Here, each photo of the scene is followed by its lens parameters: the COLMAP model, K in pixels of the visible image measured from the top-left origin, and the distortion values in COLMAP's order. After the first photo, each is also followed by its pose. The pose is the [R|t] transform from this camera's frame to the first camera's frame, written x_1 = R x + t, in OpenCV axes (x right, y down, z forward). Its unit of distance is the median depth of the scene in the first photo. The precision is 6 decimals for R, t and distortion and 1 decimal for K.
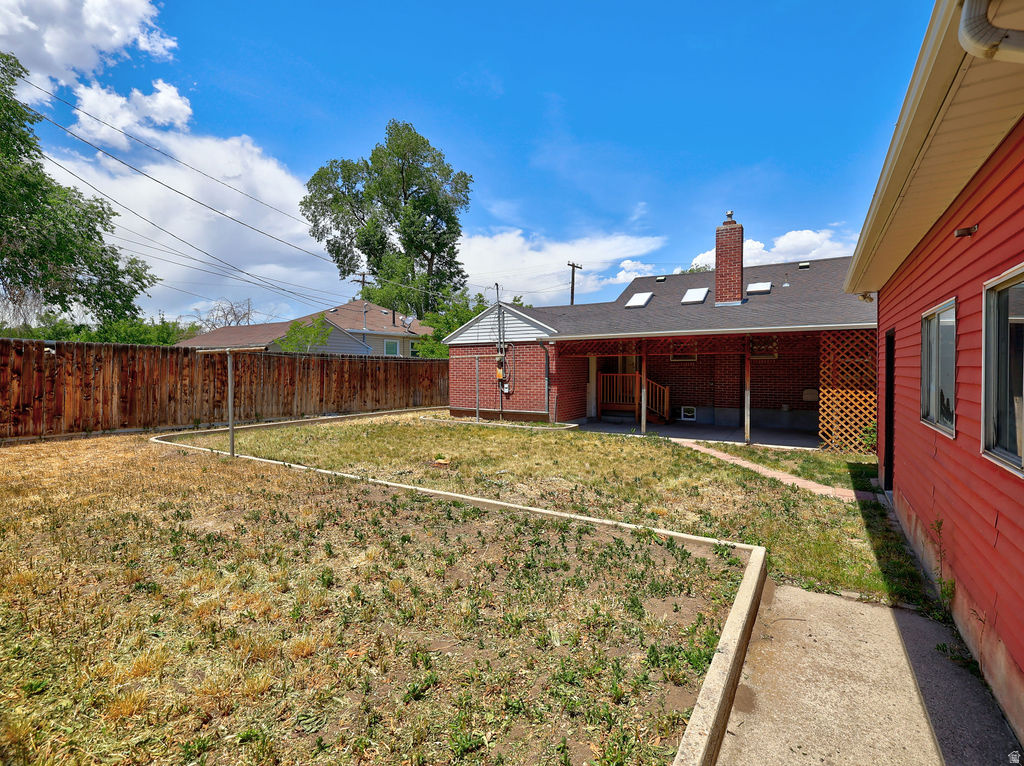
lens RADIAL K [[485.6, 0, 516.0], [0, 485.6, 370.7], [0, 0, 1]] dist [-0.000920, -0.000667]
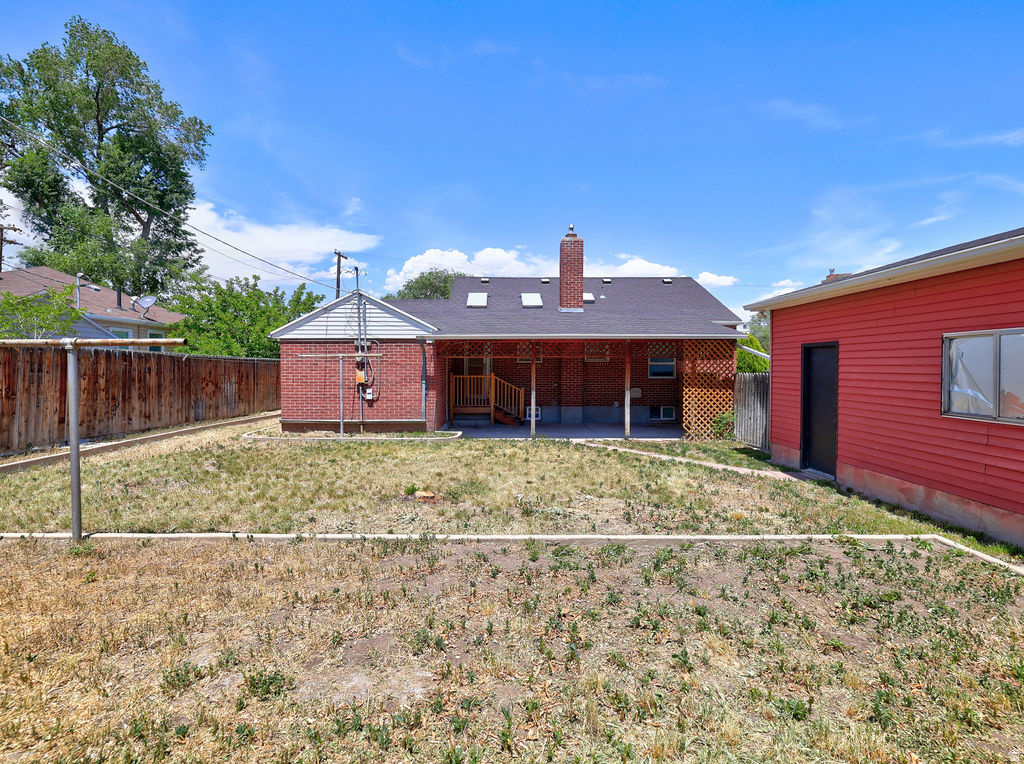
lens RADIAL K [[485.6, 0, 516.0], [0, 485.6, 369.7], [0, 0, 1]] dist [-0.000920, -0.000667]
pose [[0.843224, -0.001033, 0.537561, -0.244856], [0.000387, 0.999999, 0.001313, -0.006335], [-0.537562, -0.000899, 0.843224, 0.150737]]
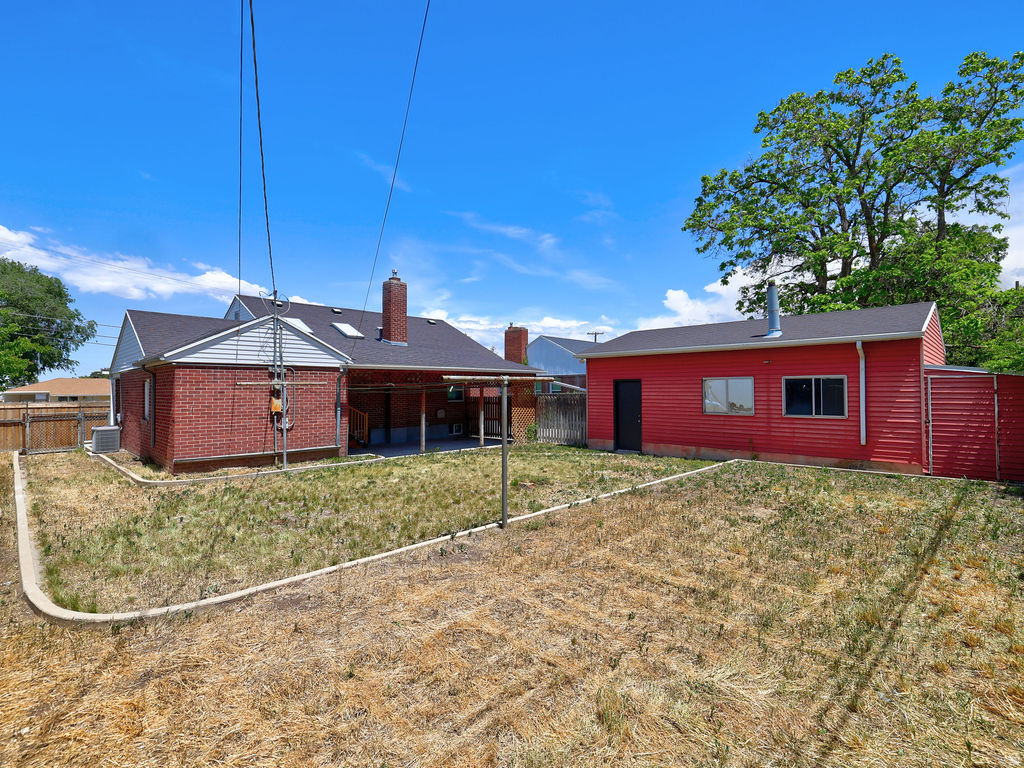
lens RADIAL K [[475.4, 0, 512.0], [0, 475.4, 384.0], [0, 0, 1]] dist [-0.000279, -0.000114]
pose [[0.231644, 0.015246, 0.972681, -0.668297], [0.009070, 0.999800, -0.017831, -0.010568], [-0.972758, 0.012953, 0.231460, 0.431073]]
